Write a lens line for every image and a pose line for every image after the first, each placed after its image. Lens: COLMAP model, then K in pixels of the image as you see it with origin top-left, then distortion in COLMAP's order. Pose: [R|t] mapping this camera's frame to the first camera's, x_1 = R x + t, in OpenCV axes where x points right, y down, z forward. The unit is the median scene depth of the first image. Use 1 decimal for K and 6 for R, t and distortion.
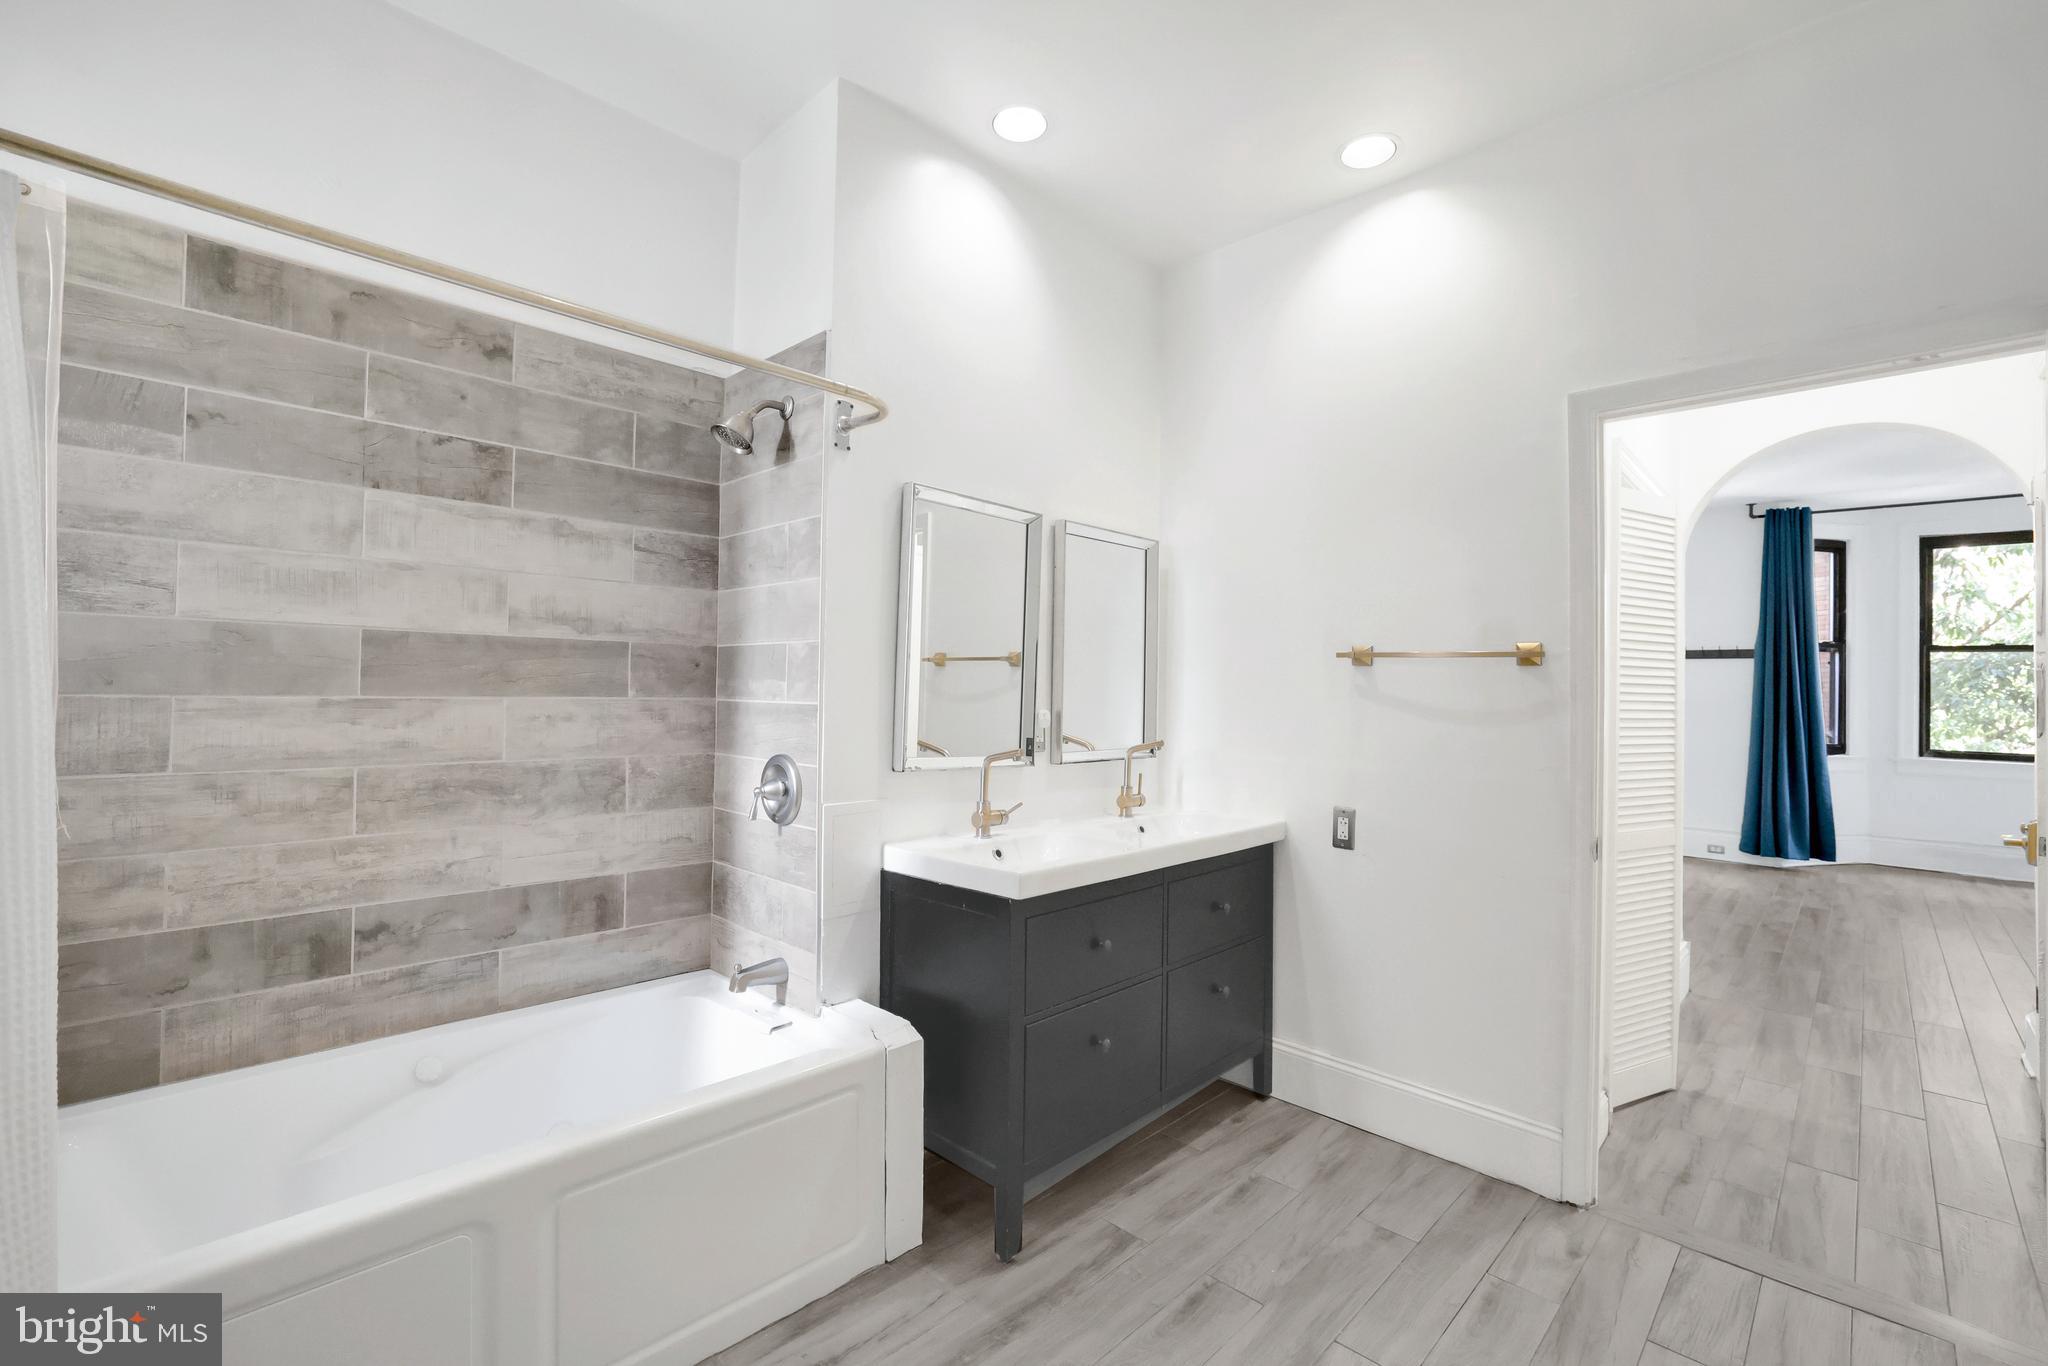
lens RADIAL K [[899.3, 0, 1013.4], [0, 899.3, 676.1], [0, 0, 1]] dist [-0.051445, 0.020271]
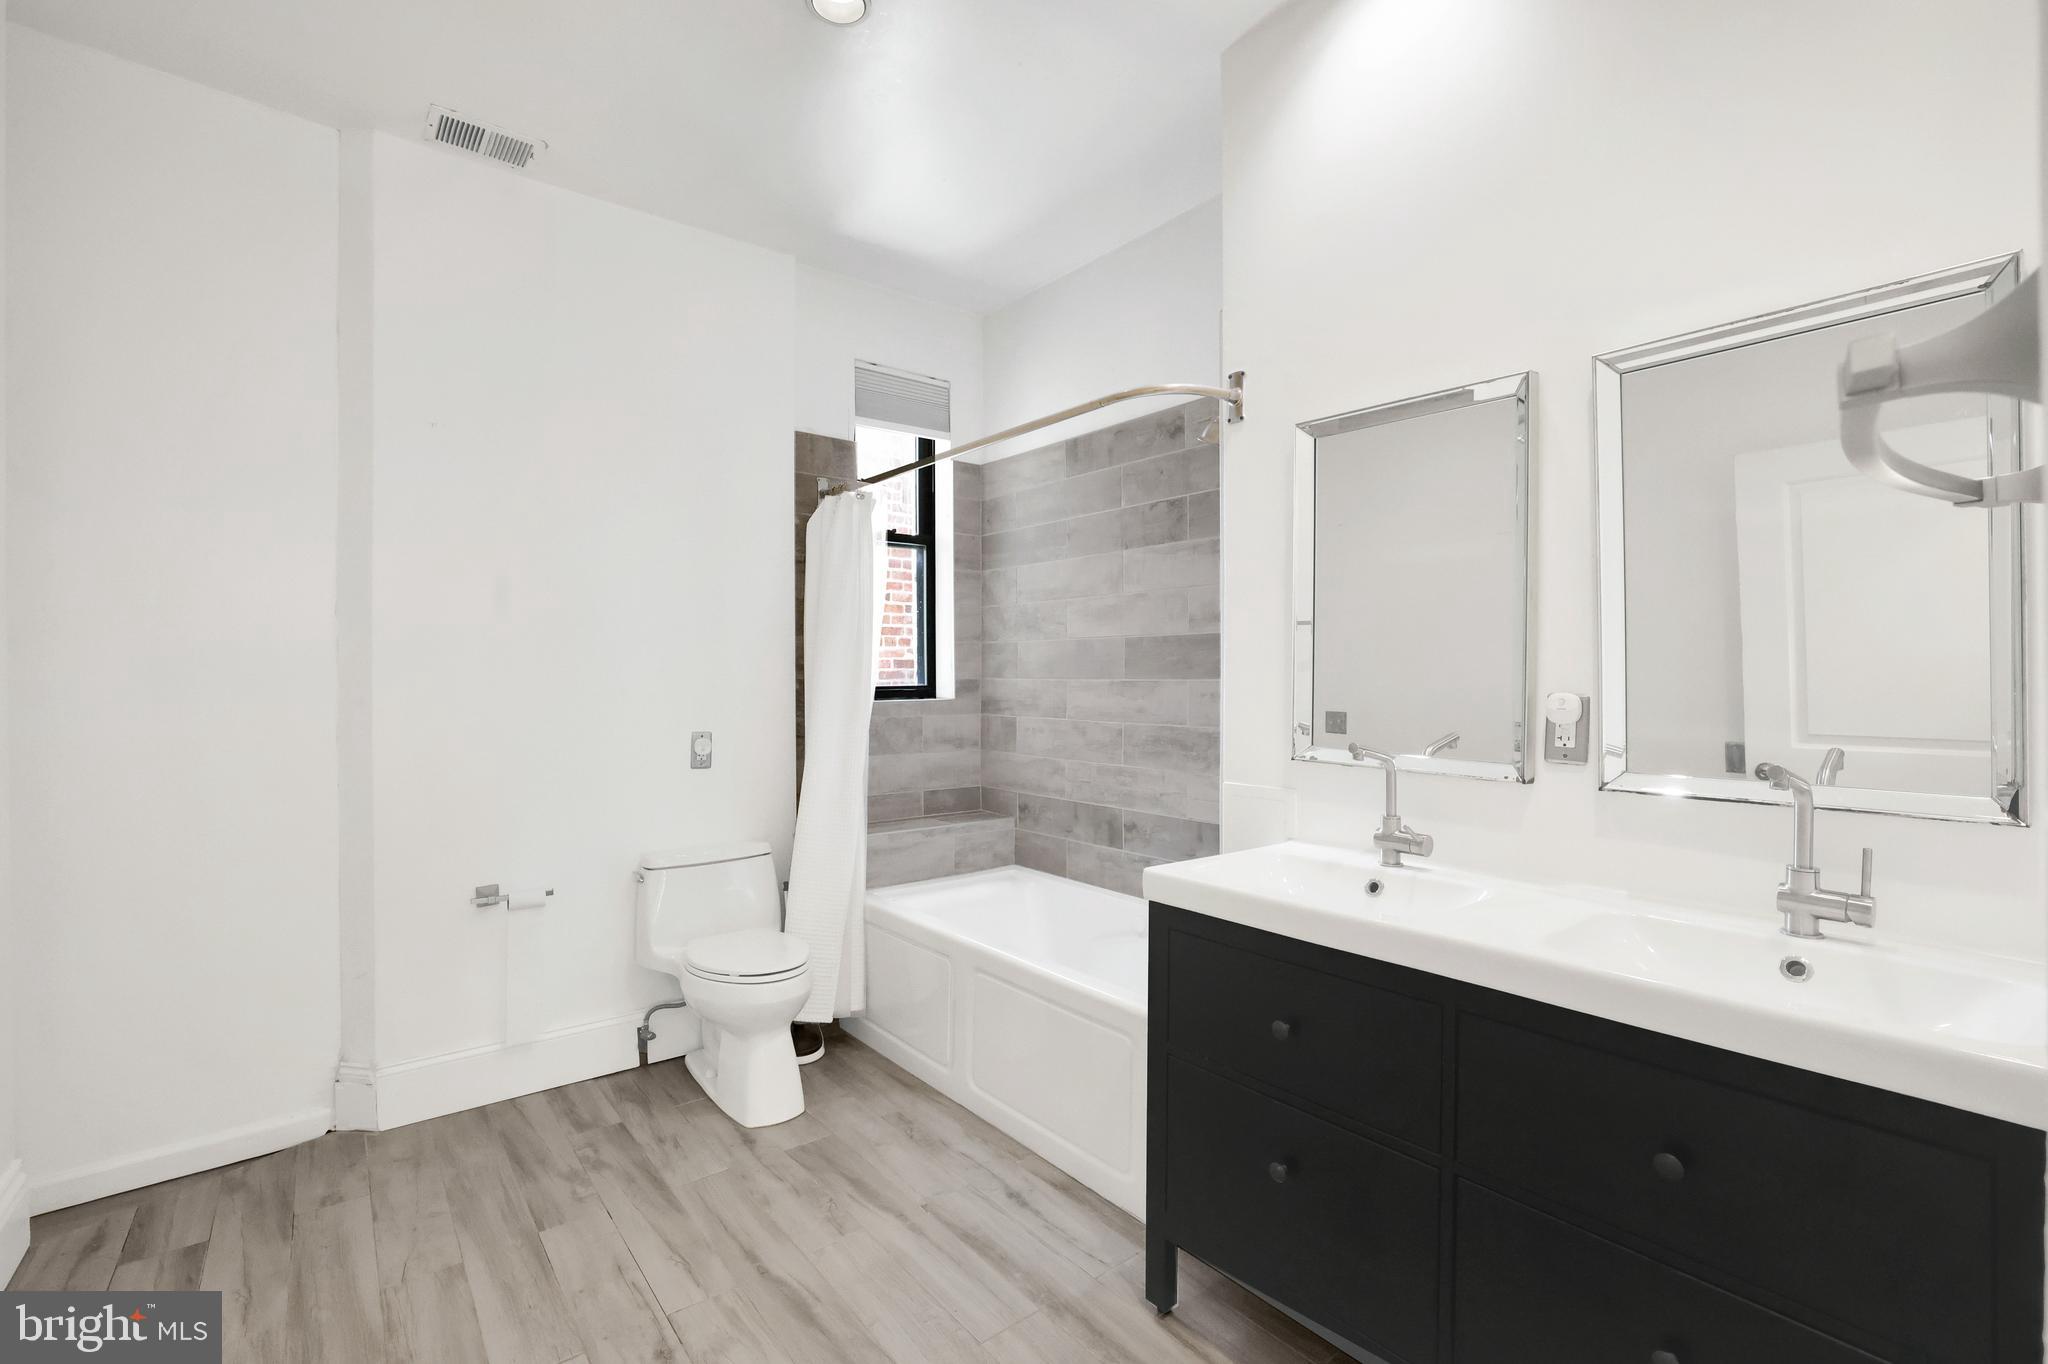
lens RADIAL K [[899.3, 0, 1013.4], [0, 899.3, 675.1], [0, 0, 1]] dist [-0.051445, 0.020271]
pose [[-0.125827, -0.016693, -0.991912, 0.924119], [0.016829, 0.999679, -0.018959, 0.043178], [0.991909, -0.019078, -0.125506, 1.008003]]
